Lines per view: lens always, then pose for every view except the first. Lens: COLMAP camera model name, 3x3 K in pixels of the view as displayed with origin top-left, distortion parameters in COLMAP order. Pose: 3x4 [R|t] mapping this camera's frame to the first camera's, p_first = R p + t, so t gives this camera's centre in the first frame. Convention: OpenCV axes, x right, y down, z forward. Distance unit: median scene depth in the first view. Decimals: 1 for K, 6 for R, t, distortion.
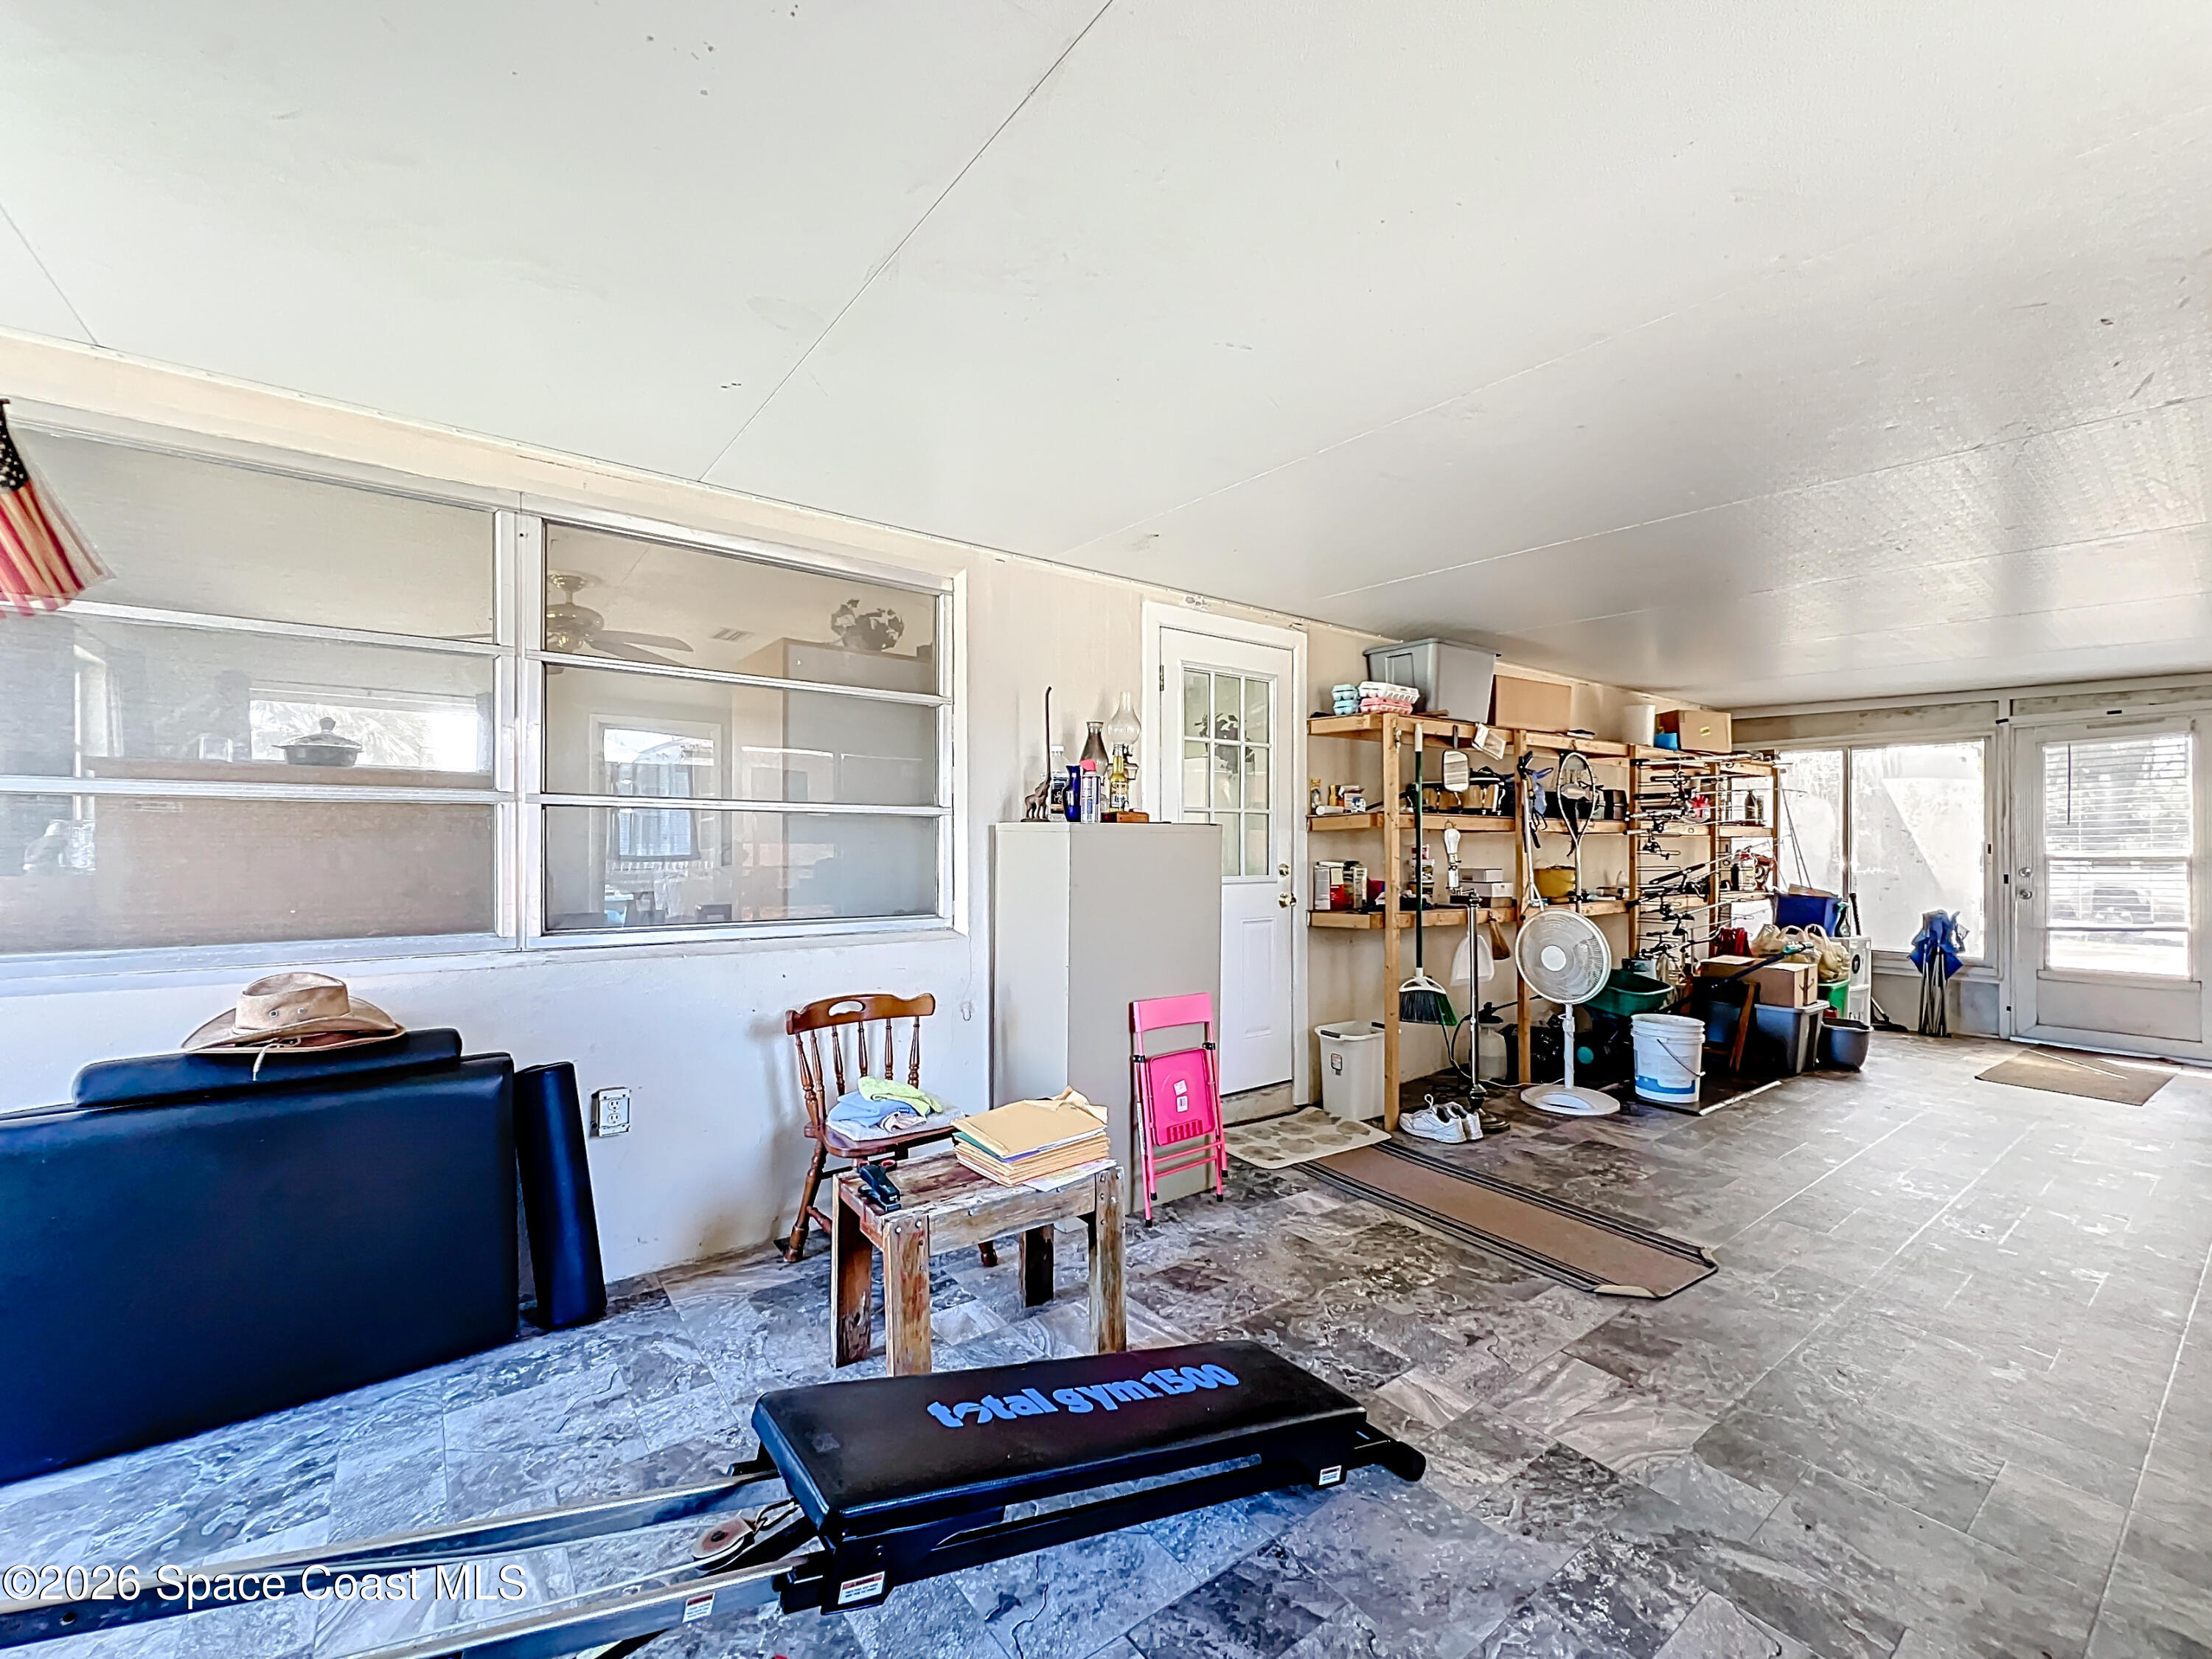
lens RADIAL K [[927.3, 0, 1103.7], [0, 927.3, 847.6], [0, 0, 1]] dist [-0.001763, -0.000016]
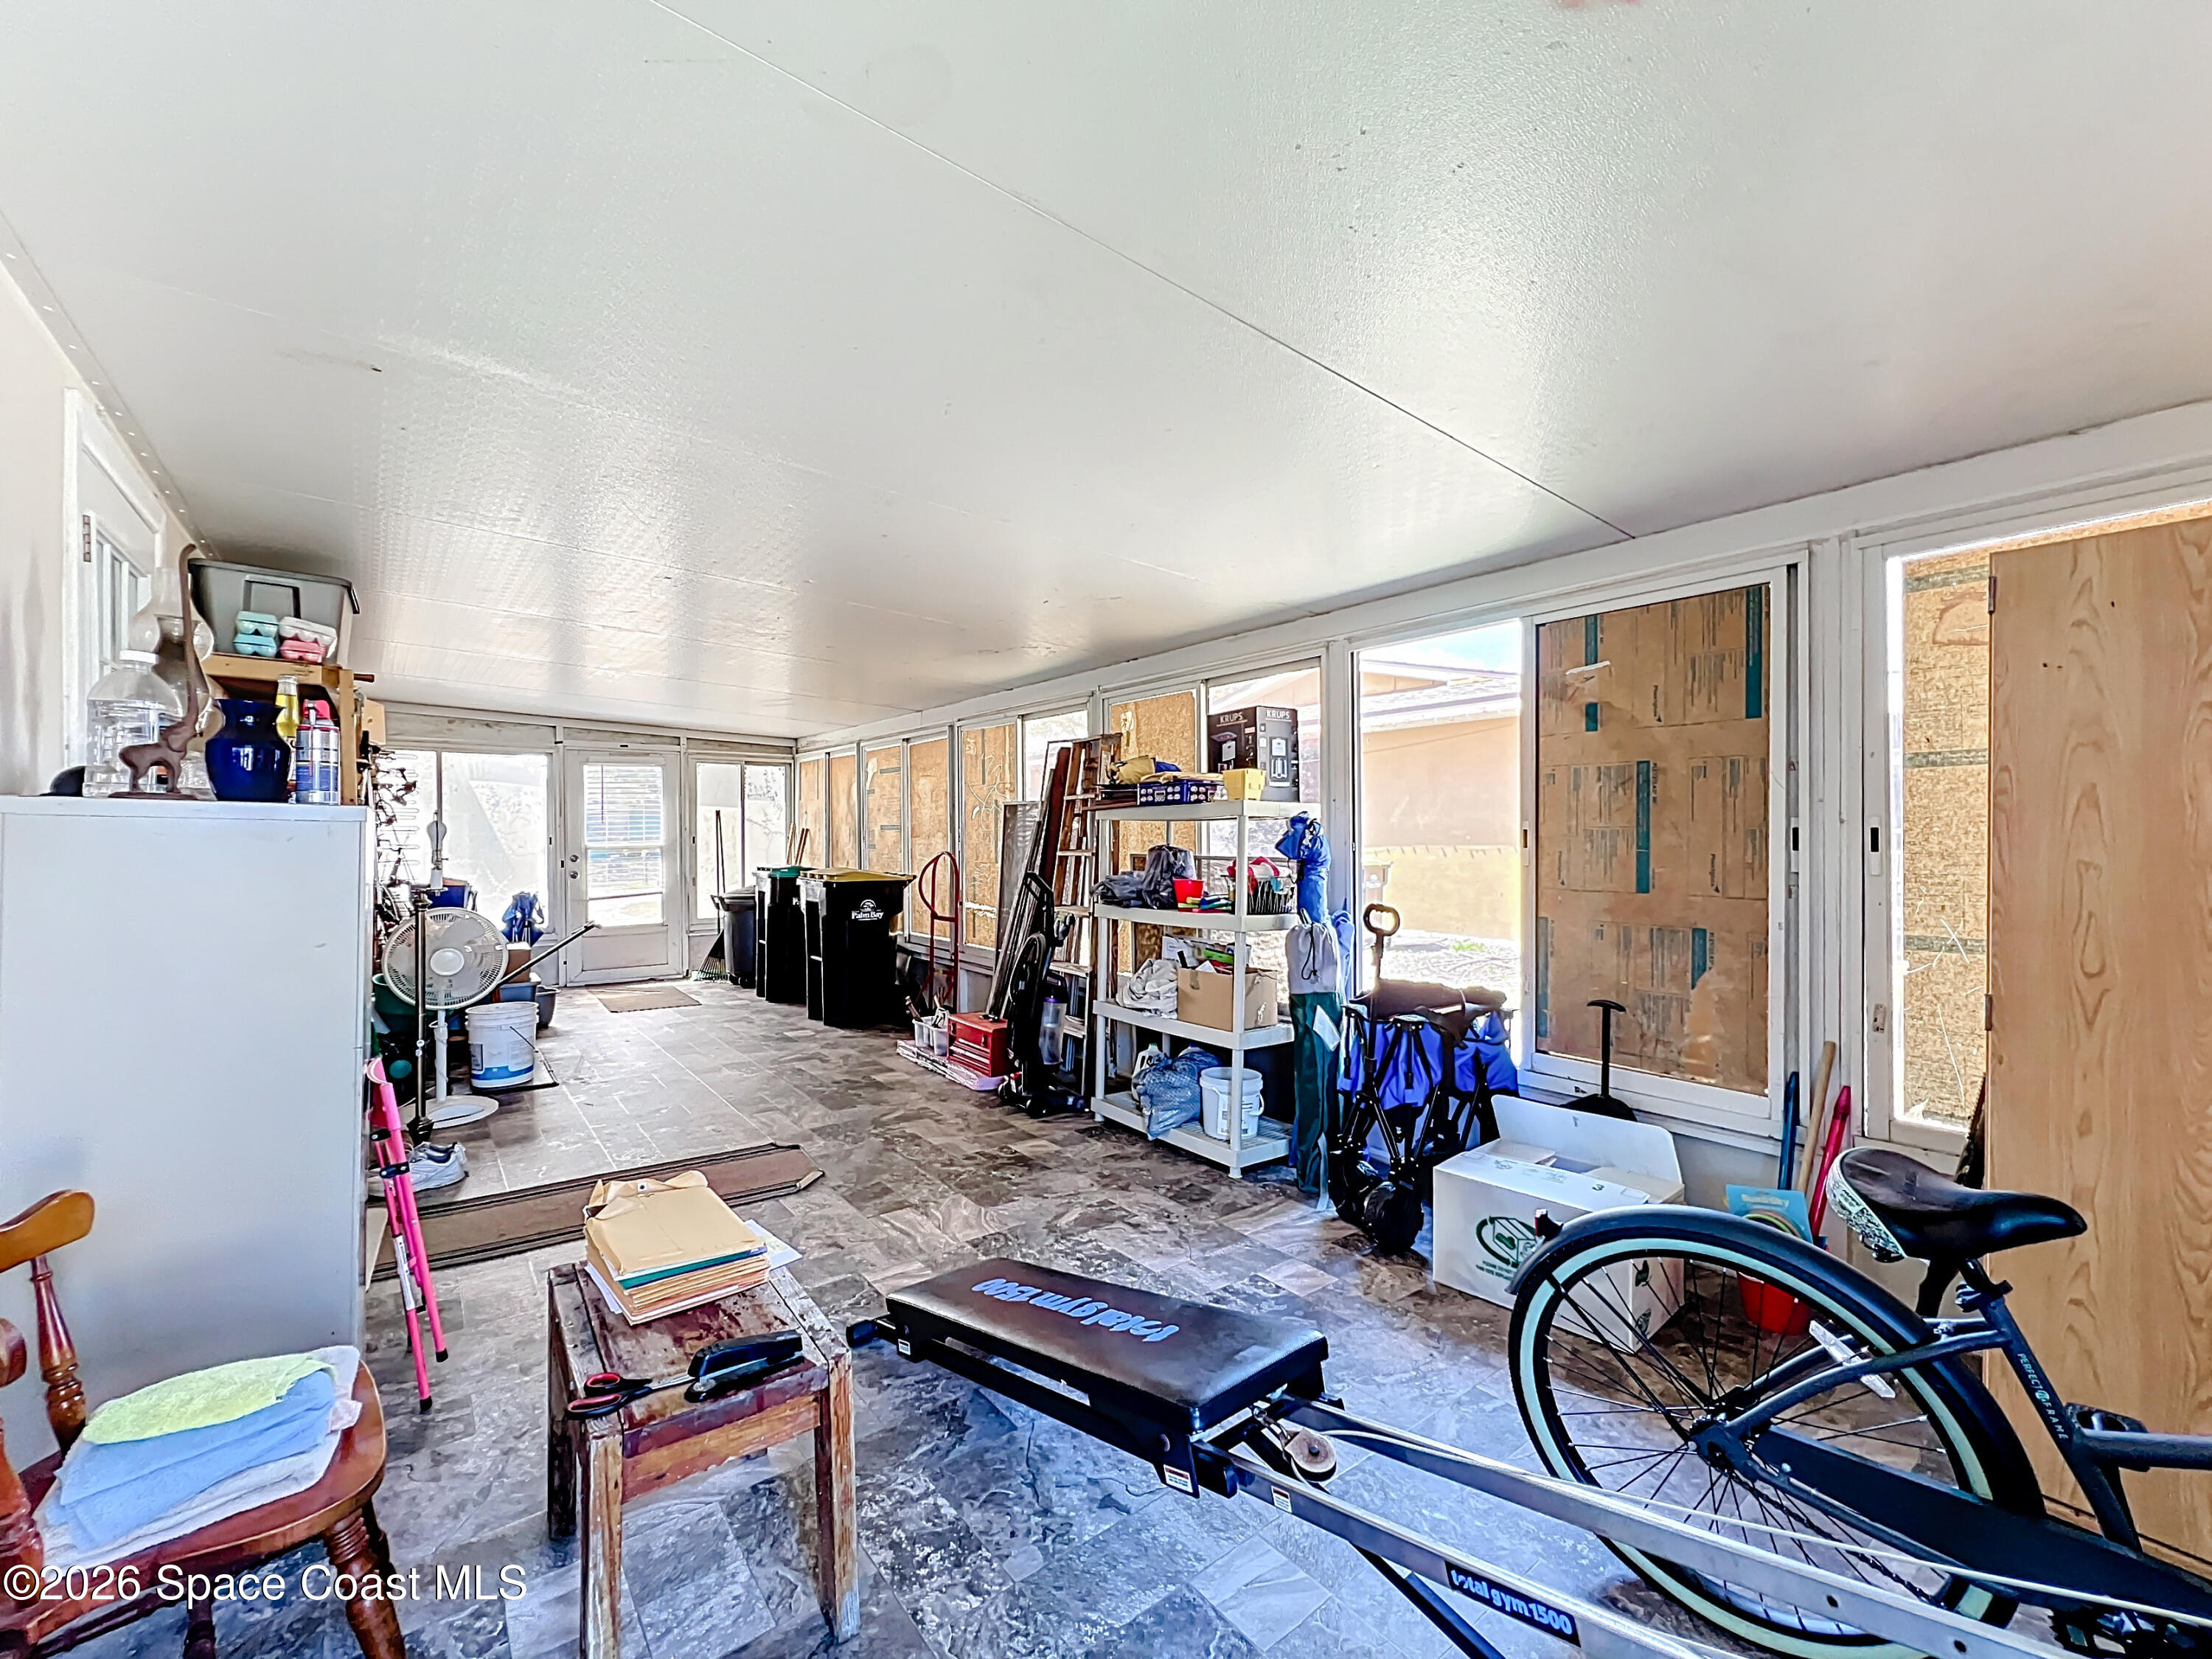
lens RADIAL K [[900.0, 0, 1112.0], [0, 900.0, 828.3], [0, 0, 1]] dist [-0.000788, 0.000243]
pose [[-0.033748, 0.008680, 0.999393, -0.341229], [0.002899, 0.999959, -0.008588, -0.003061], [-0.999426, 0.002608, -0.033772, 0.286588]]
